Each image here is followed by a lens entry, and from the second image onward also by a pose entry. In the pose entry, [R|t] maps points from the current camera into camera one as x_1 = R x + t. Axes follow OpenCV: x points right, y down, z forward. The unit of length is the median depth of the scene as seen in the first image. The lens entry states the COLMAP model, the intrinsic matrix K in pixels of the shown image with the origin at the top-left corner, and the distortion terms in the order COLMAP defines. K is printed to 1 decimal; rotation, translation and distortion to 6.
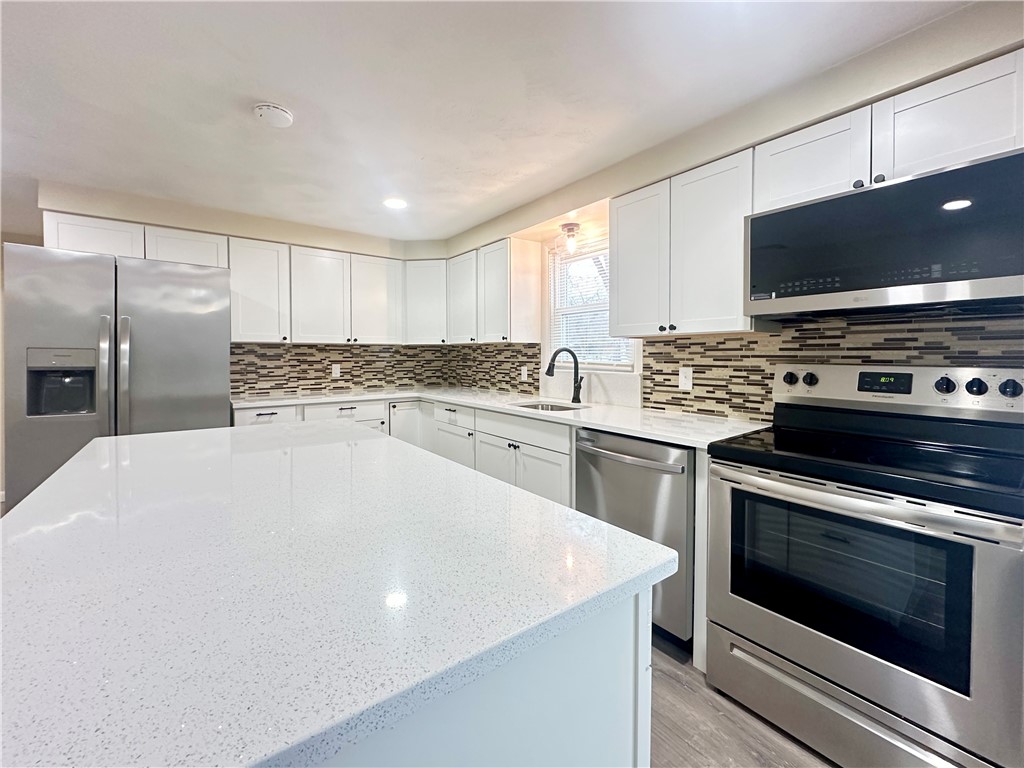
lens RADIAL K [[423.8, 0, 512.3], [0, 423.8, 364.1], [0, 0, 1]] dist [-0.004058, -0.000002]
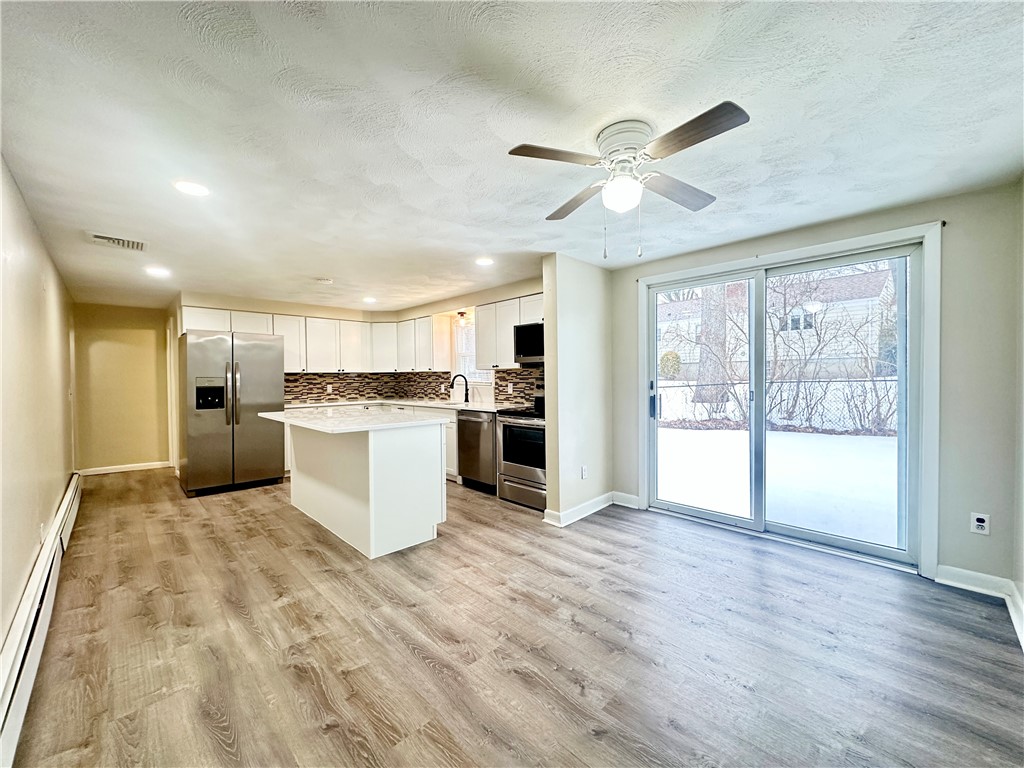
lens RADIAL K [[407.1, 0, 512.0], [0, 407.1, 384.0], [0, 0, 1]] dist [-0.002989, 0.000276]
pose [[0.991715, -0.012027, 0.127897, 0.135105], [0.012514, 0.999917, -0.002998, 0.016951], [-0.127850, 0.004573, 0.991783, -1.014966]]
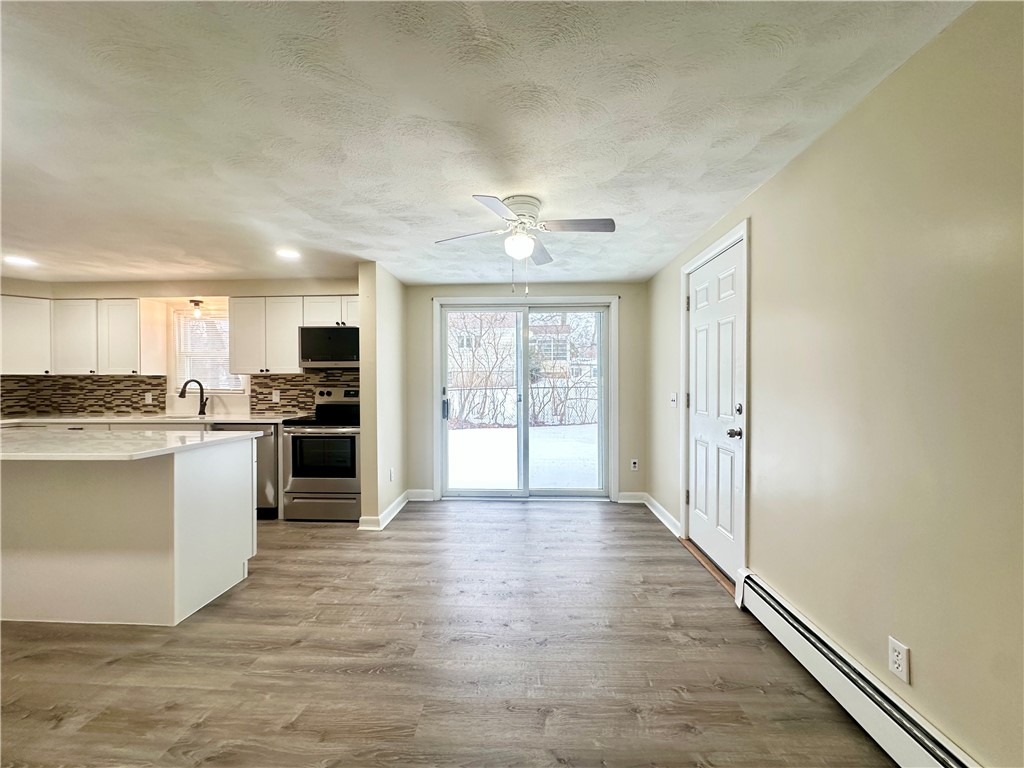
lens RADIAL K [[407.1, 0, 512.0], [0, 407.1, 384.0], [0, 0, 1]] dist [-0.002989, 0.000276]
pose [[0.638473, -0.004618, 0.769630, -0.303427], [0.019302, 0.999764, -0.010014, 0.017139], [-0.769402, 0.021249, 0.638411, -0.928732]]
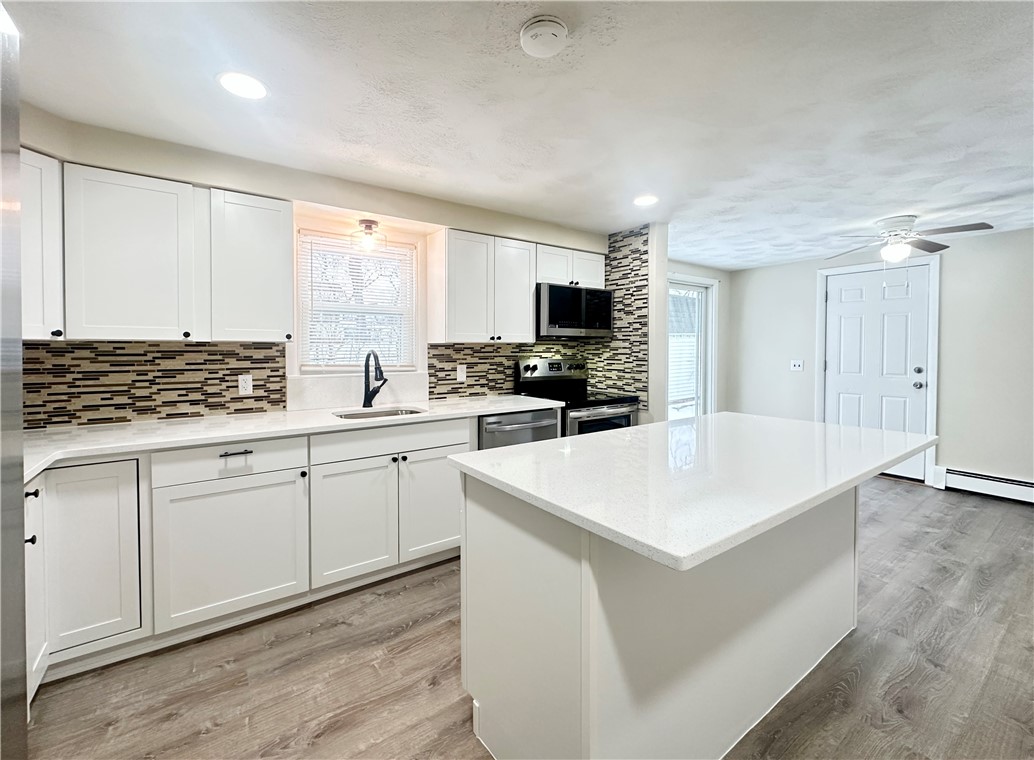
lens RADIAL K [[436.0, 0, 505.9], [0, 436.0, 356.1], [0, 0, 1]] dist [-0.001758, 0.000329]
pose [[0.041568, -0.018306, 0.998968, -0.926277], [0.022737, 0.999591, 0.017371, -0.038943], [-0.998877, 0.021991, 0.041967, 0.728917]]
